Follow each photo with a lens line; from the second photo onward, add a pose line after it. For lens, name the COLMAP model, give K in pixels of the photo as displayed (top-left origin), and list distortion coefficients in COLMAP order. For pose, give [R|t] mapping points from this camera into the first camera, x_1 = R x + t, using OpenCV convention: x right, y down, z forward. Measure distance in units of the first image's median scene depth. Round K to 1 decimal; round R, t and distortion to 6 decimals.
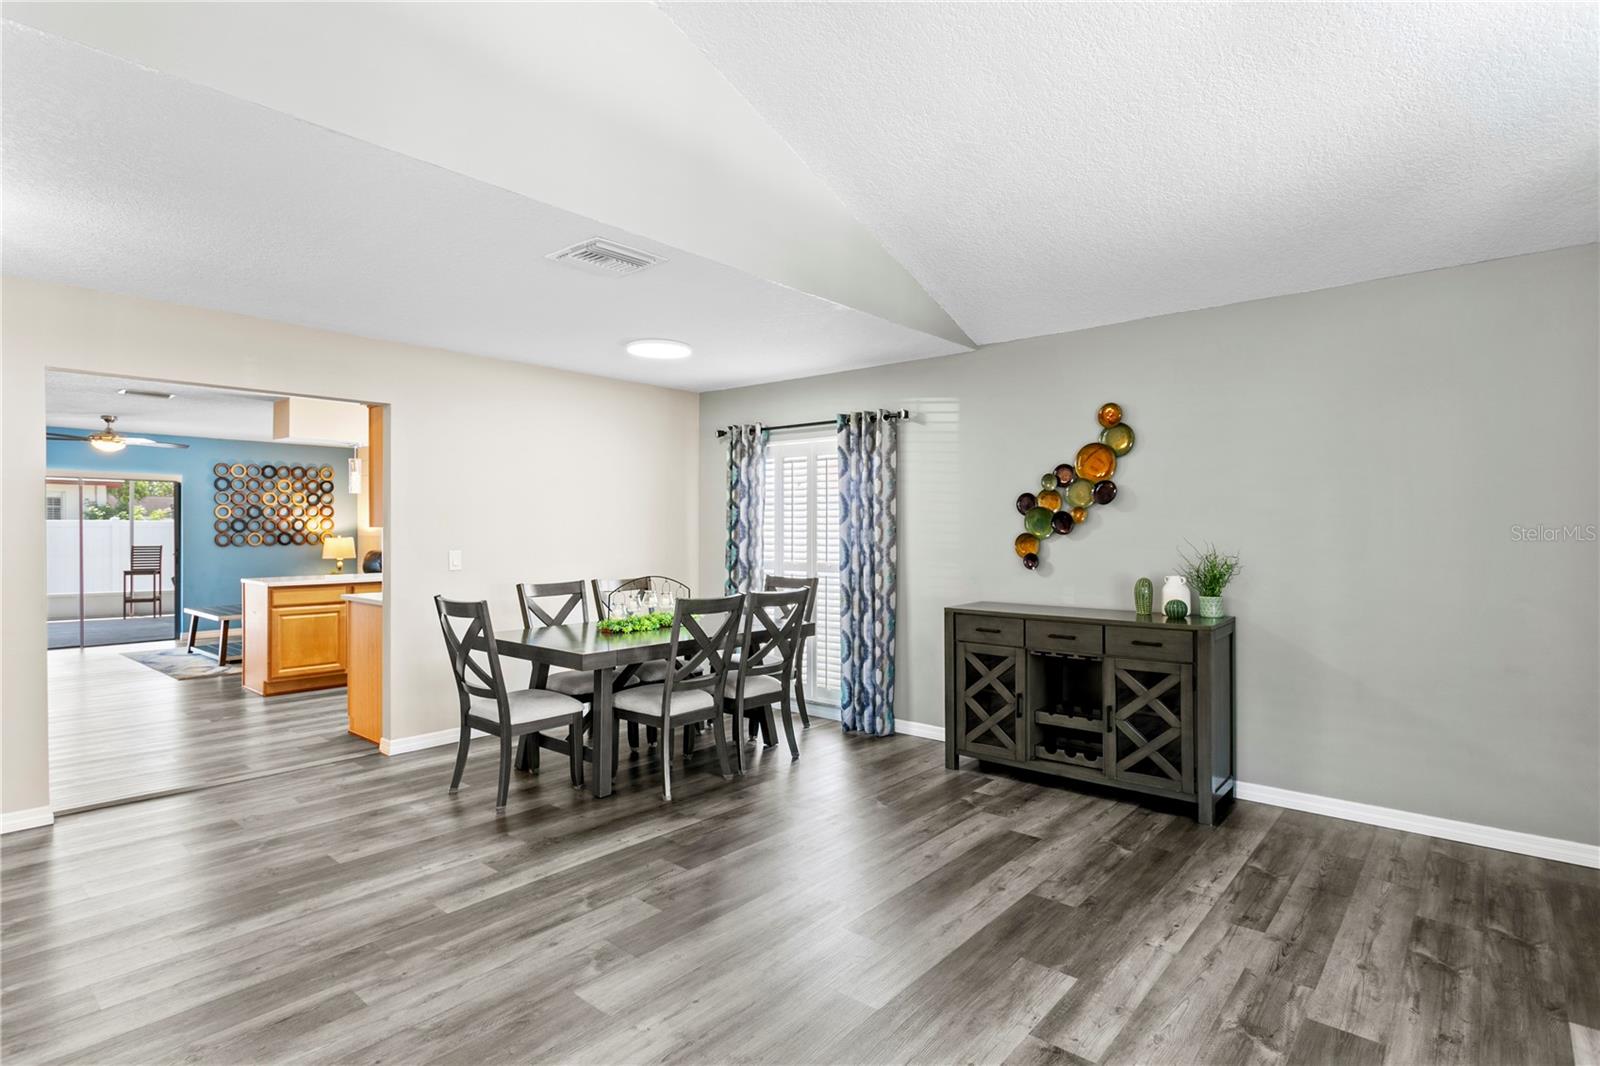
lens RADIAL K [[830.6, 0, 784.5], [0, 830.6, 532.4], [0, 0, 1]] dist [-0.002968, 0.002465]
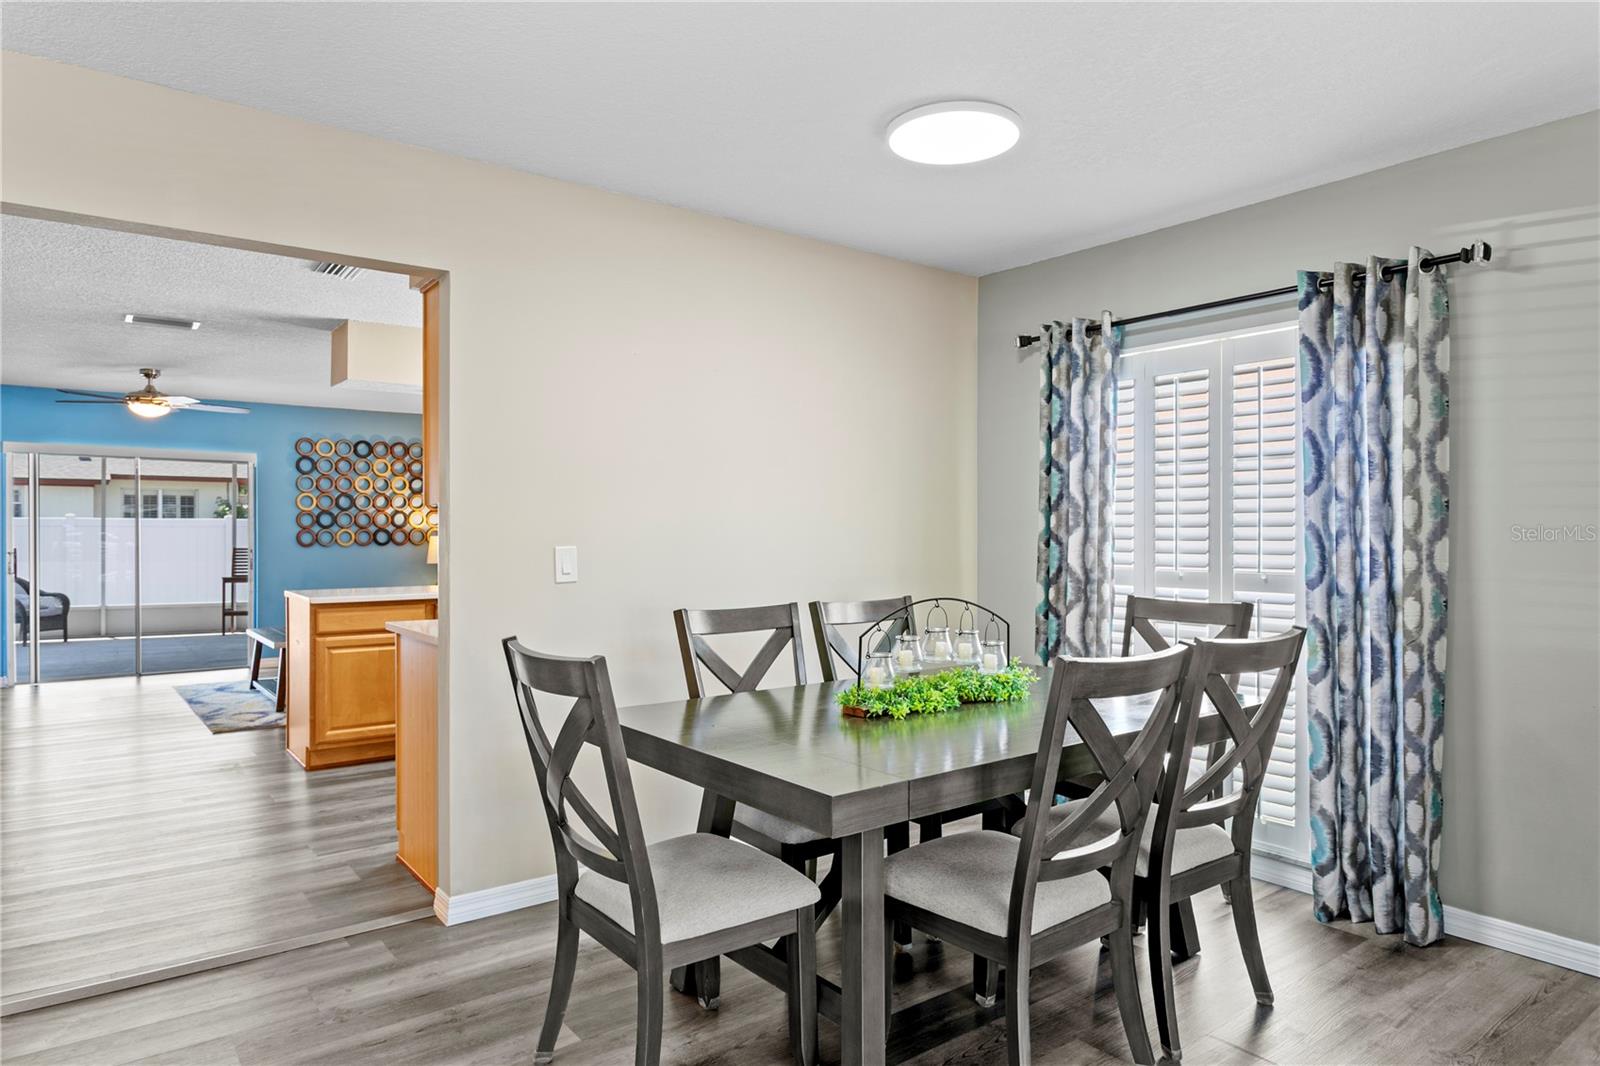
lens RADIAL K [[975.1, 0, 790.1], [0, 975.1, 535.7], [0, 0, 1]] dist [-0.015866, 0.004133]
pose [[0.981302, -0.000047, -0.192476, -0.125549], [-0.000370, 0.999998, -0.002126, 0.016035], [0.192475, 0.002158, 0.981299, 0.388769]]
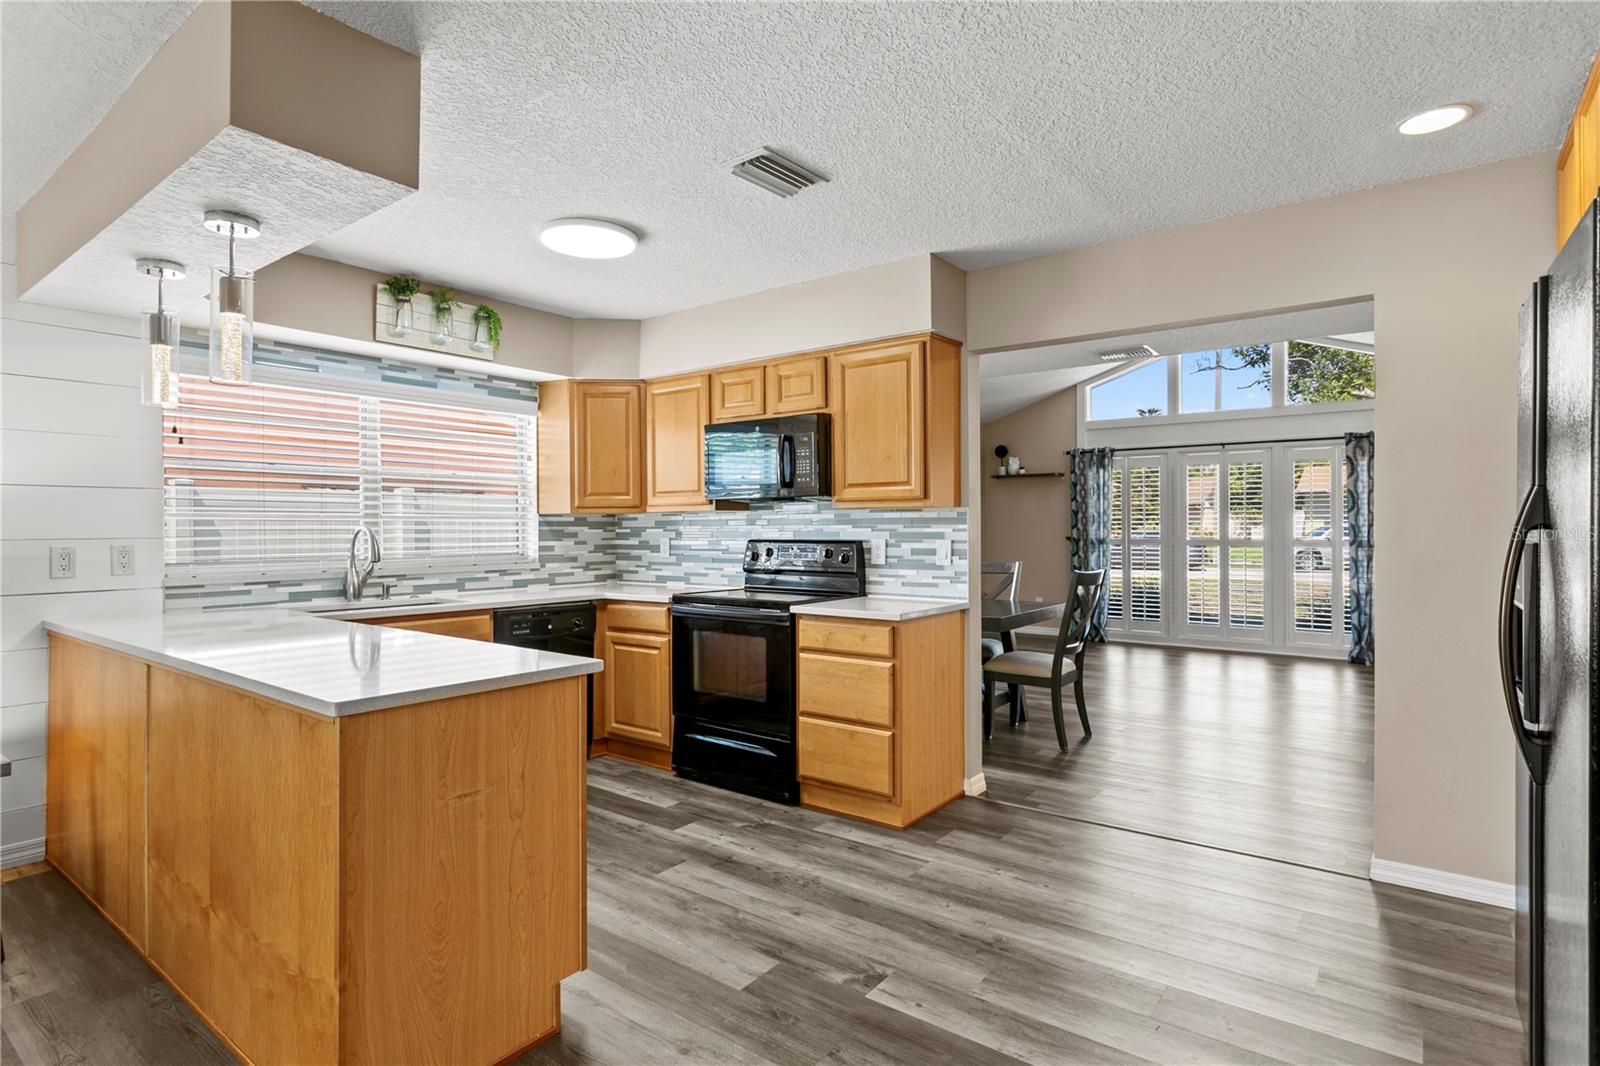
lens RADIAL K [[830.6, 0, 772.8], [0, 830.6, 522.7], [0, 0, 1]] dist [-0.002968, 0.002465]
pose [[-0.063022, 0.003189, 0.998007, -1.156769], [0.010326, 0.999943, -0.002543, 0.009073], [-0.997959, 0.010145, -0.063052, 1.145980]]
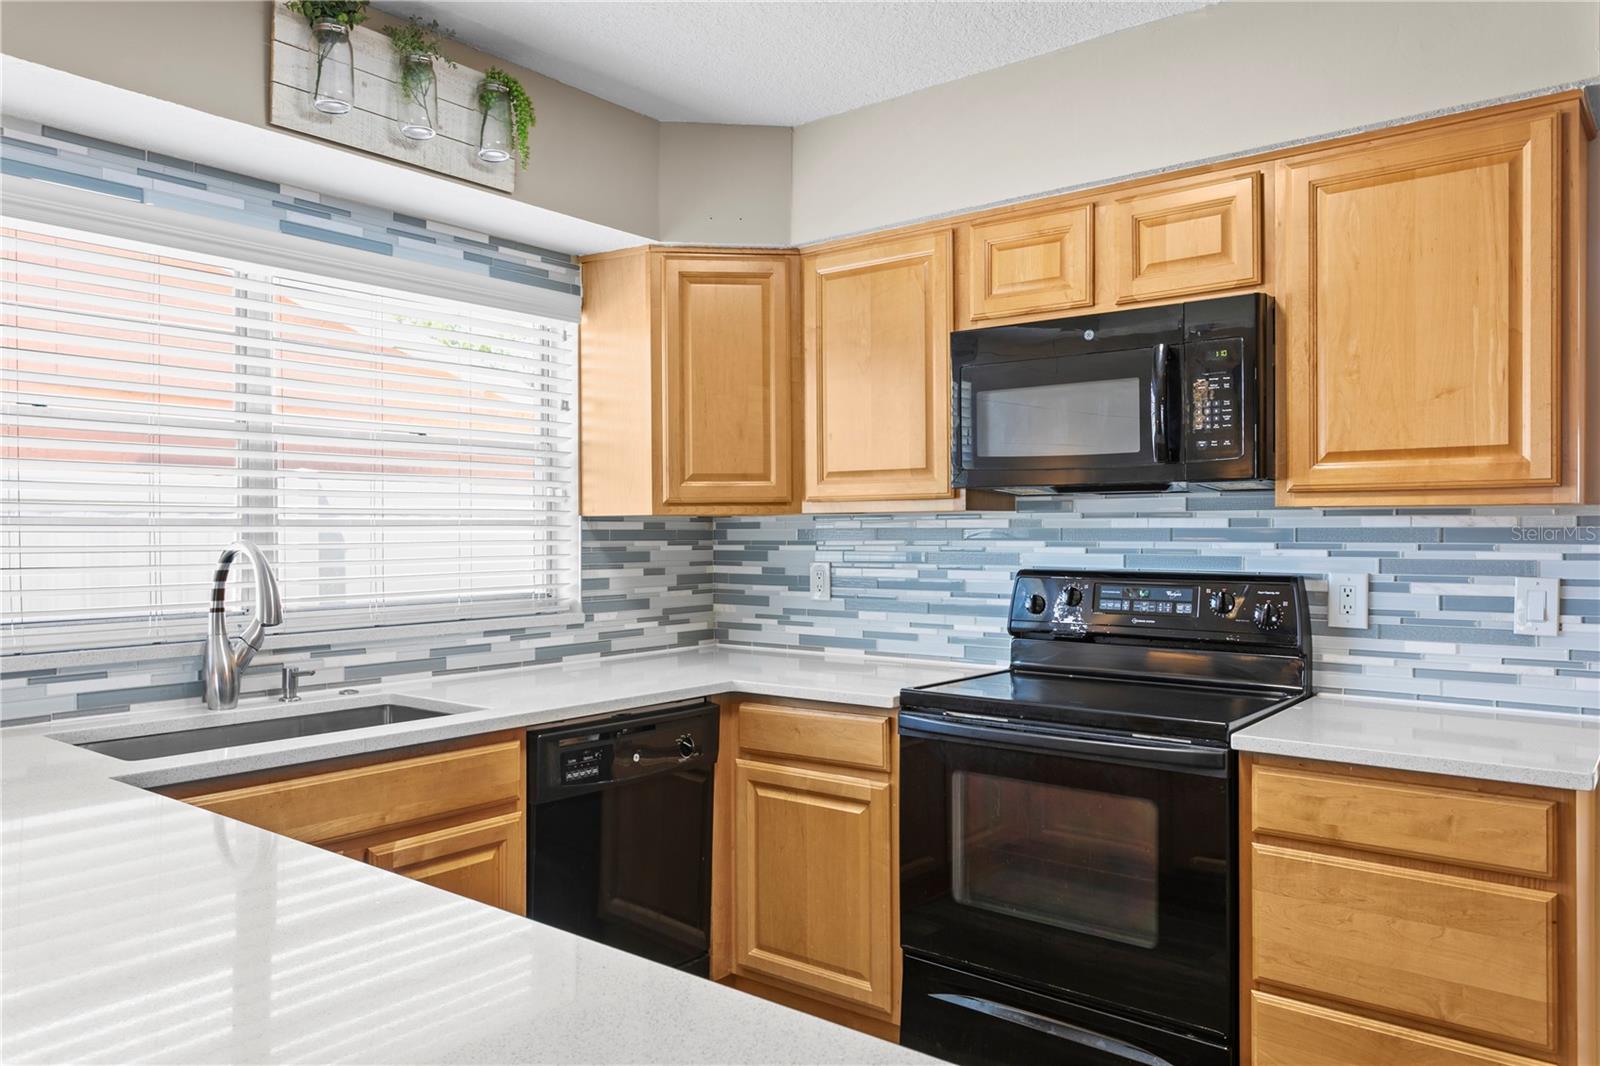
lens RADIAL K [[1128.7, 0, 768.8], [0, 1128.7, 529.7], [0, 0, 1]] dist [0.001045, -0.000183]
pose [[-0.051757, -0.002171, 0.998657, -0.865177], [0.007846, 0.999966, 0.002581, 0.001366], [-0.998629, 0.007969, -0.051738, 1.273303]]
